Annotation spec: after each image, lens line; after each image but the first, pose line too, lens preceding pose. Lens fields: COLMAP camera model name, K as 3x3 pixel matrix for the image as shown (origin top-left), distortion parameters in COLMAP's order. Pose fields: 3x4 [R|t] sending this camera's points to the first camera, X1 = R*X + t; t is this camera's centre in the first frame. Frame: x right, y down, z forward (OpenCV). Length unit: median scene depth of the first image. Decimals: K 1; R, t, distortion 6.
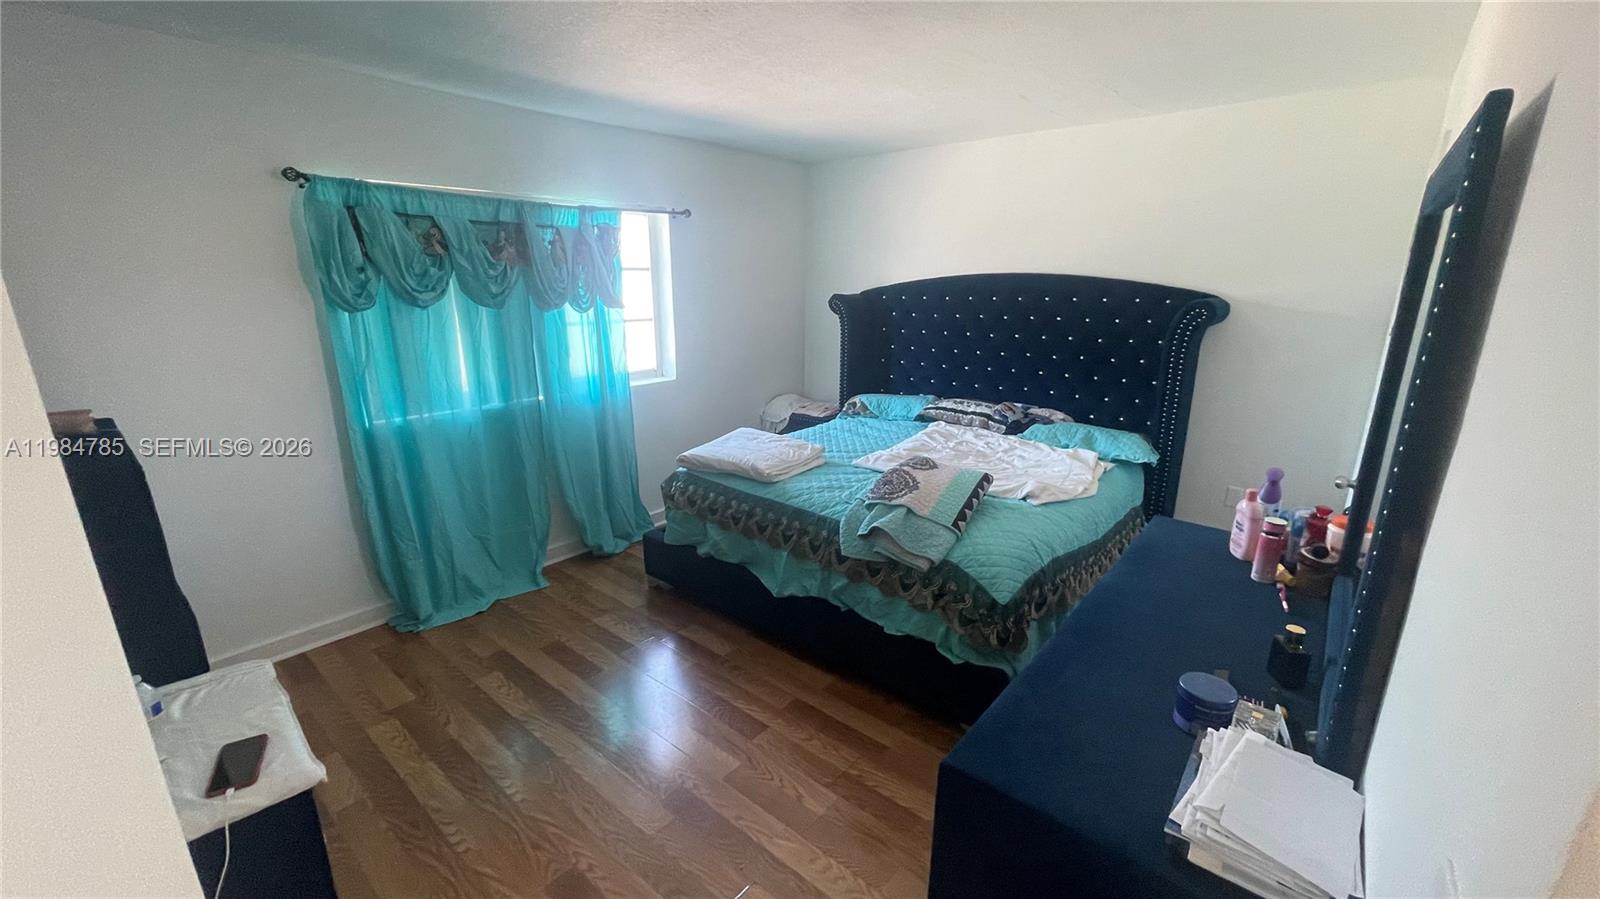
lens RADIAL K [[642.0, 0, 794.9], [0, 642.0, 453.8], [0, 0, 1]] dist [0.002934, 0.000115]
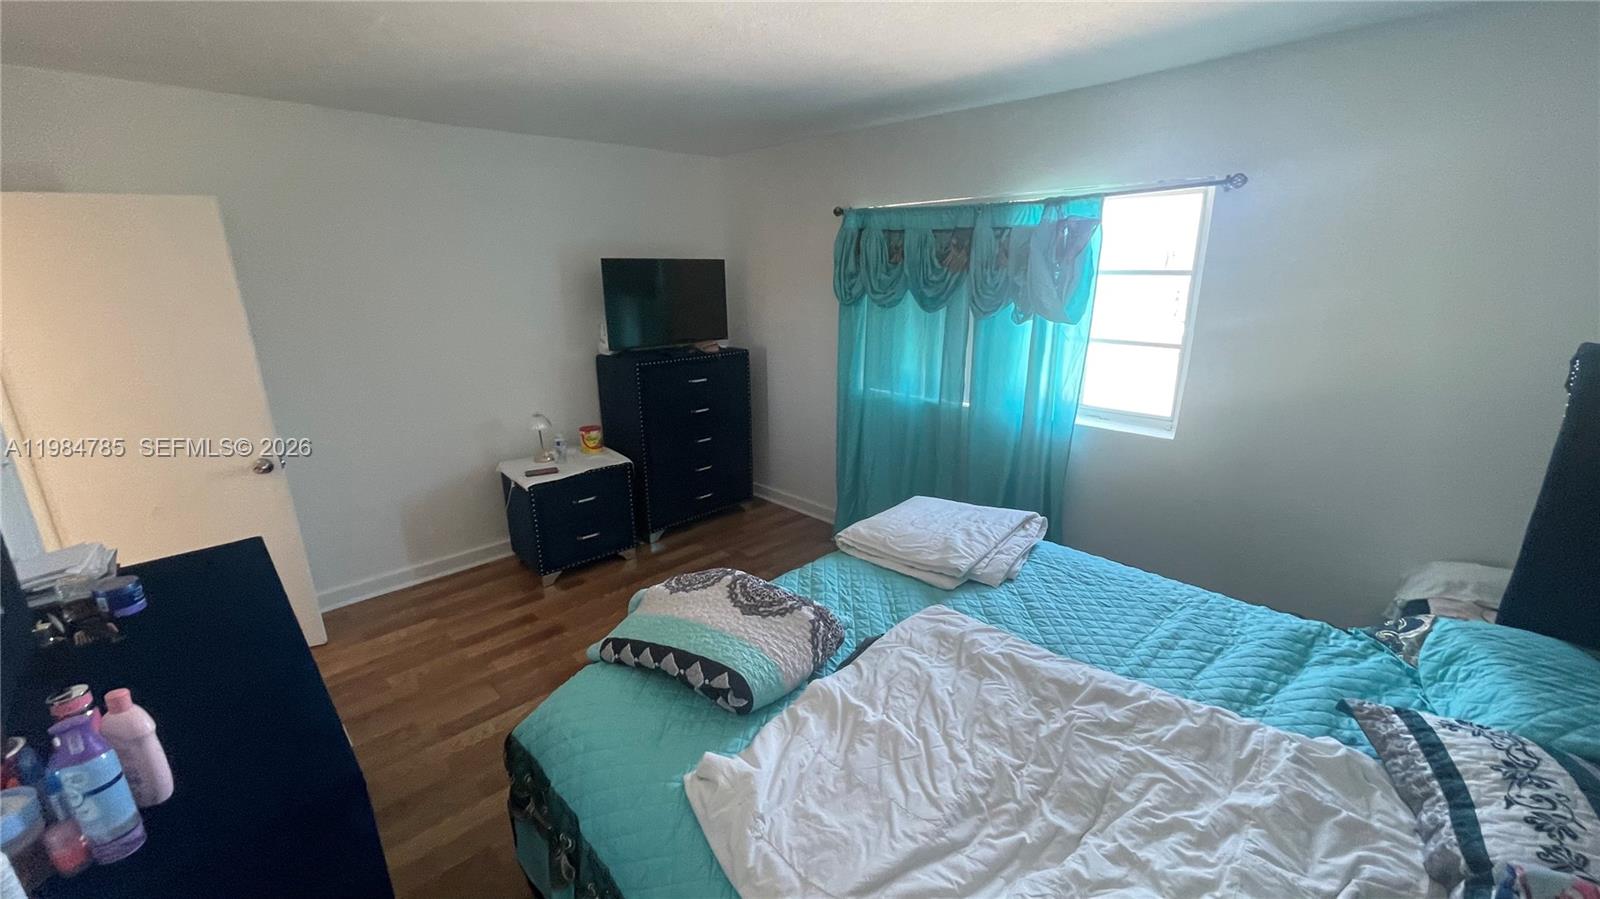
lens RADIAL K [[642.0, 0, 794.9], [0, 642.0, 453.8], [0, 0, 1]] dist [0.002934, 0.000115]
pose [[-0.014734, 0.276967, -0.960767, 0.618171], [-0.255026, 0.928051, 0.271447, -0.237646], [0.966822, 0.249020, 0.056960, 0.772693]]
